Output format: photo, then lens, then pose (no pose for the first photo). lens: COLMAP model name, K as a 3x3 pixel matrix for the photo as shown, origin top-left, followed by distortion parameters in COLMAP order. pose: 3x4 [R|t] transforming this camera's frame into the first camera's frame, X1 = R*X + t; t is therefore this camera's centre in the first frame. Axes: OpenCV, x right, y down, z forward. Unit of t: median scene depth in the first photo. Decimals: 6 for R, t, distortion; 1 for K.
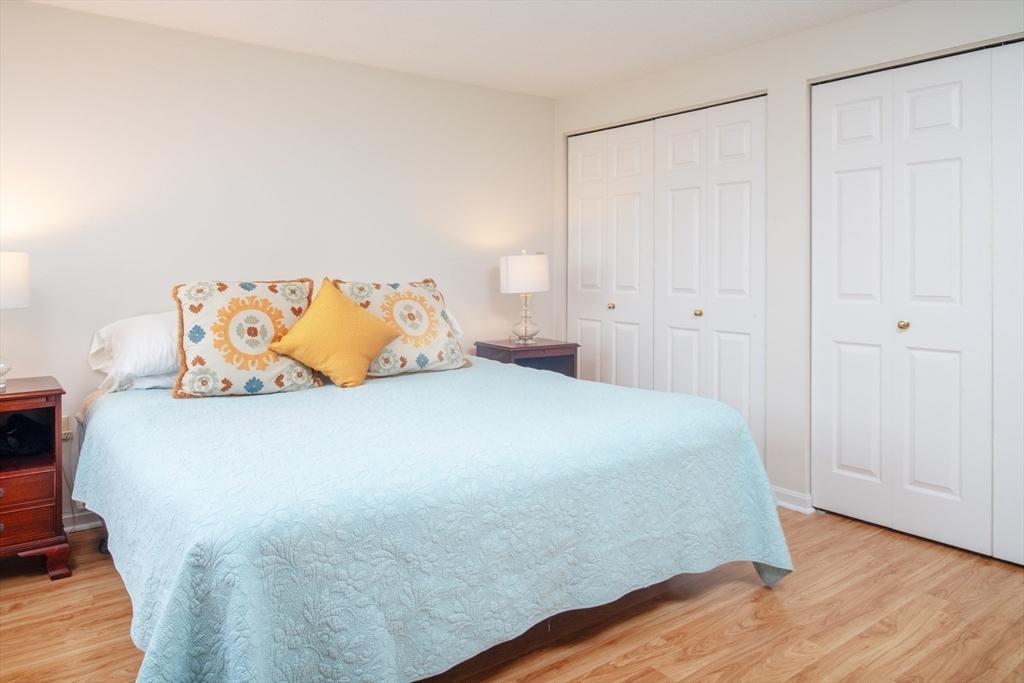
lens RADIAL K [[703.1, 0, 515.3], [0, 703.1, 304.4], [0, 0, 1]] dist [-0.008635, -0.005444]
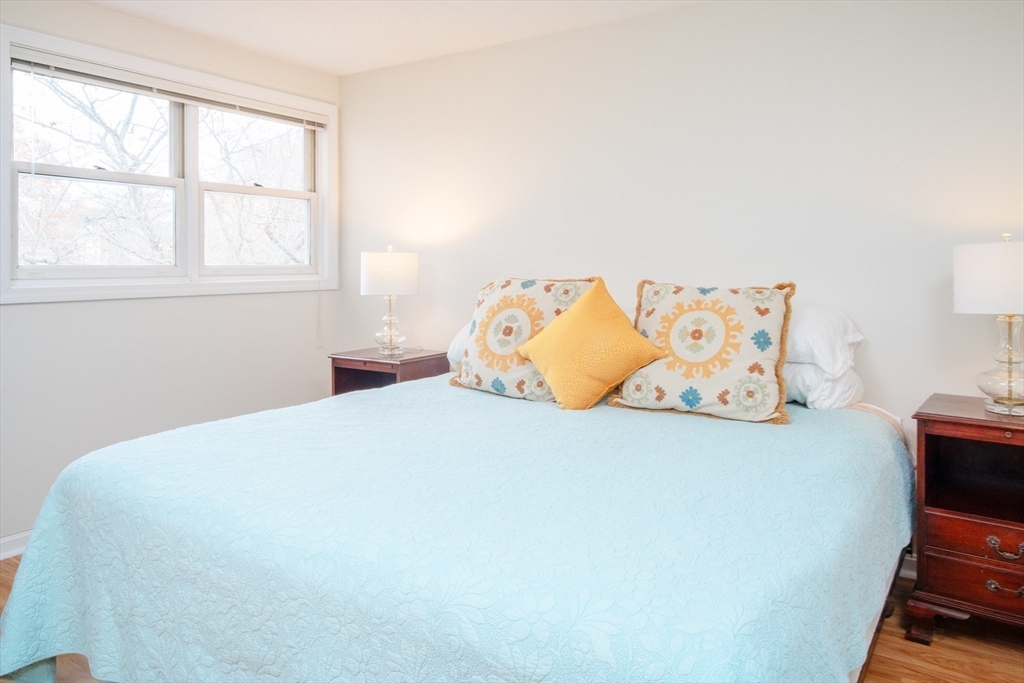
lens RADIAL K [[703.1, 0, 515.3], [0, 703.1, 304.4], [0, 0, 1]] dist [-0.008635, -0.005444]
pose [[0.321255, 0.049588, -0.945694, 0.480155], [-0.055868, 0.997881, 0.033346, -0.027017], [0.945343, 0.042122, 0.323345, 0.616562]]
